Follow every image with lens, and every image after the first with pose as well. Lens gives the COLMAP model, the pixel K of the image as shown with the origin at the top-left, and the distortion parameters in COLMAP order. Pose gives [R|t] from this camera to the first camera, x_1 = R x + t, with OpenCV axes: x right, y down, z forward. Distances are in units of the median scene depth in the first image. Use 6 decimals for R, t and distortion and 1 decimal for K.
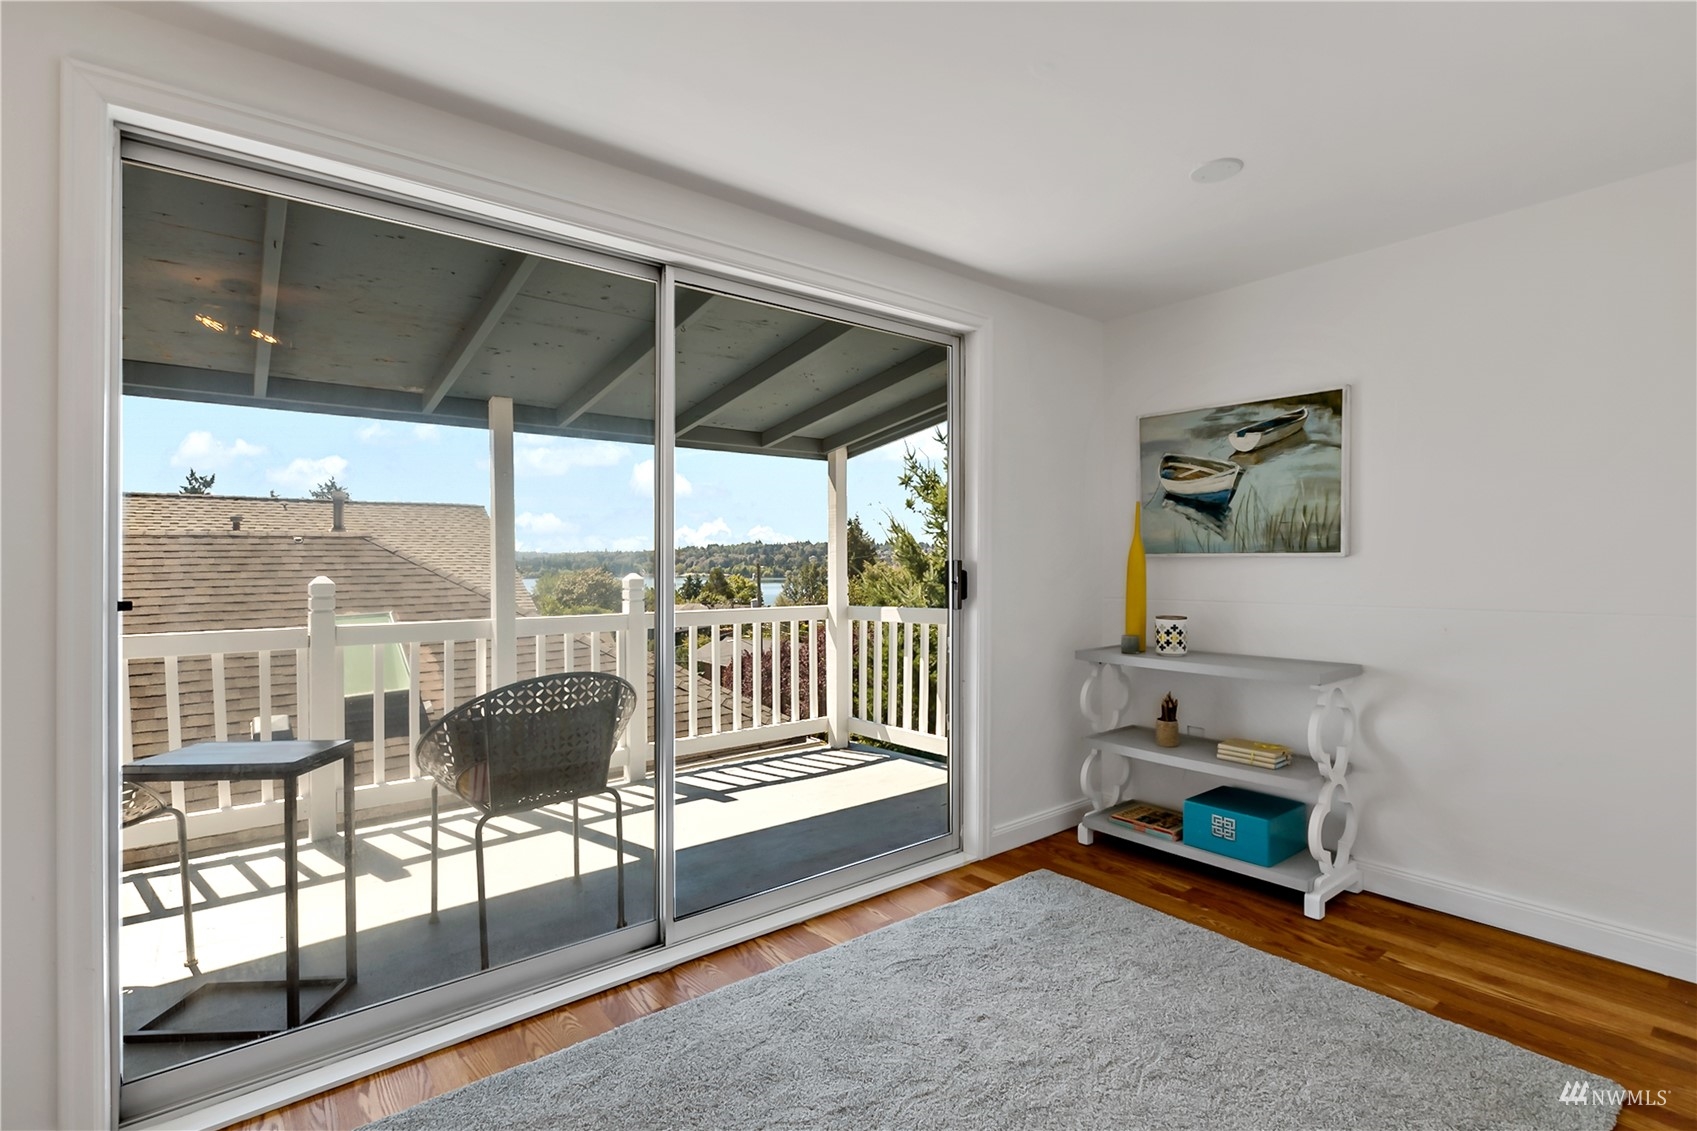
lens RADIAL K [[806.7, 0, 858.0], [0, 806.7, 563.7], [0, 0, 1]] dist [-0.004290, -0.001074]
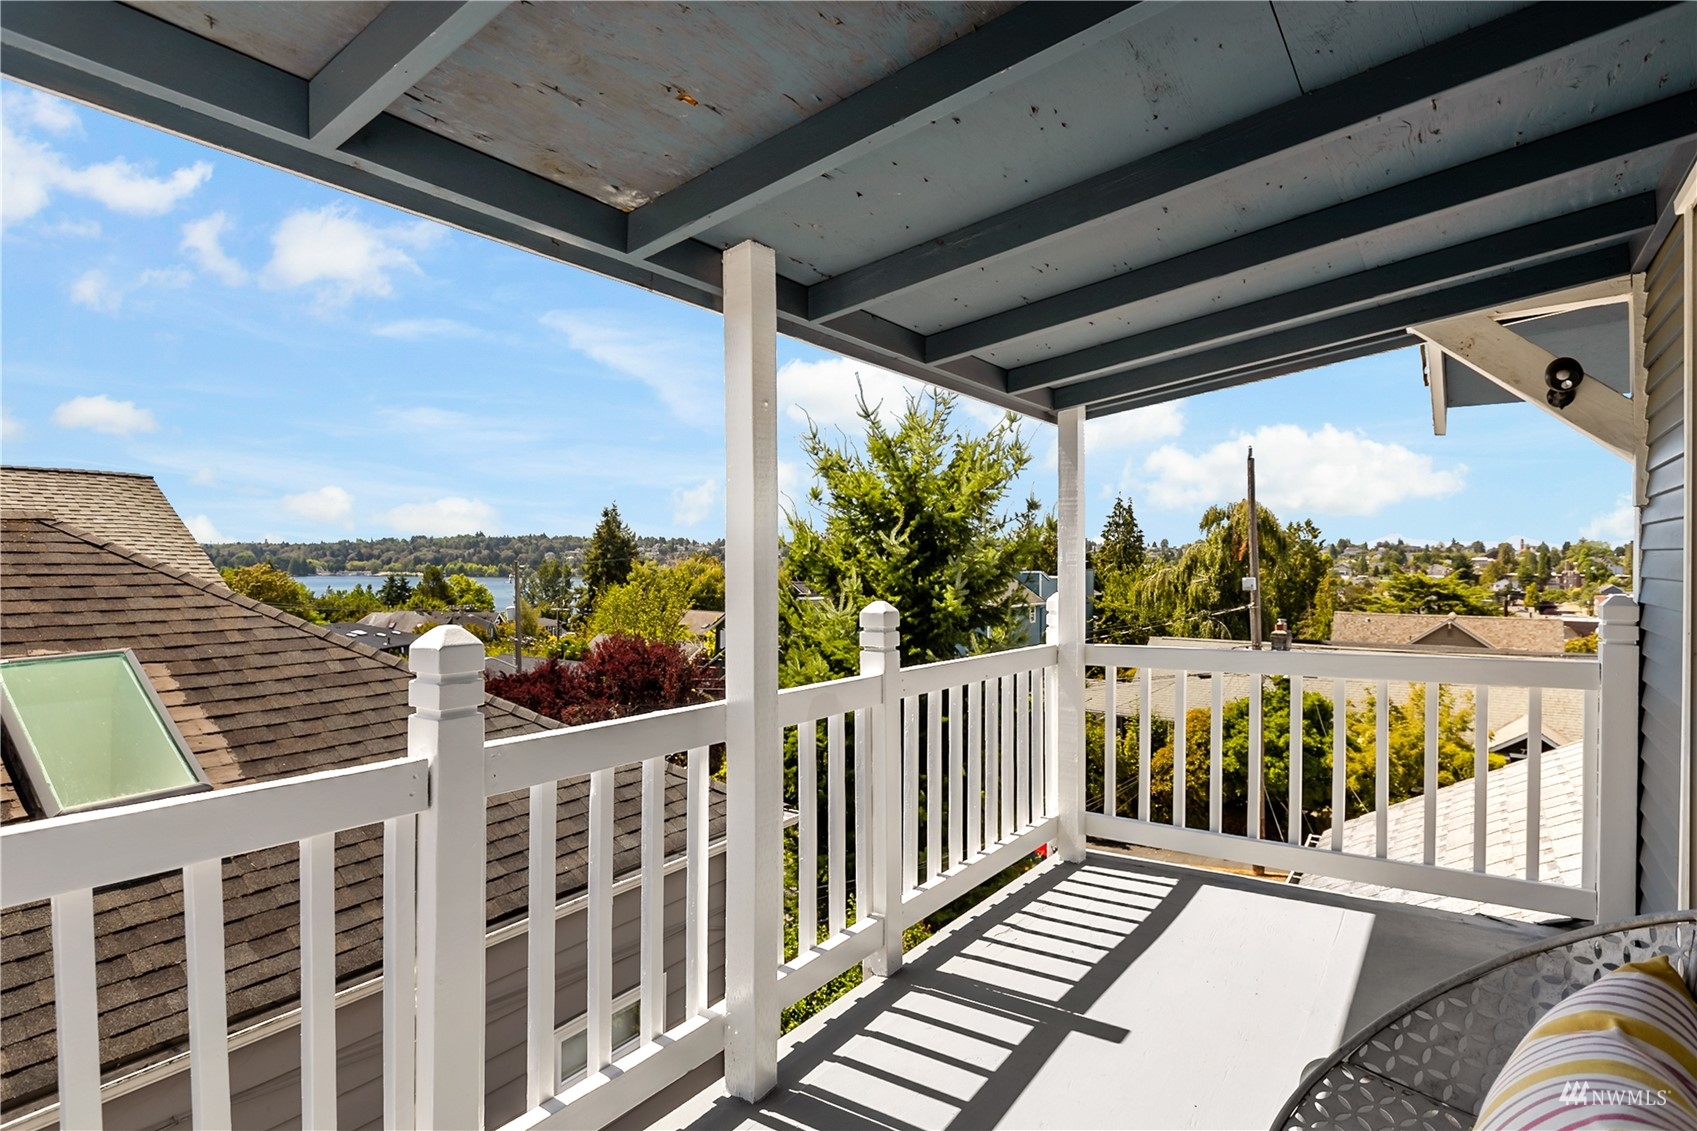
lens RADIAL K [[899.0, 0, 829.8], [0, 899.0, 572.8], [0, 0, 1]] dist [-0.001955, 0.000160]
pose [[0.961404, 0.008912, 0.274995, -0.123629], [-0.012014, 0.999882, 0.009595, -0.003921], [-0.274877, -0.012528, 0.961398, 0.106218]]
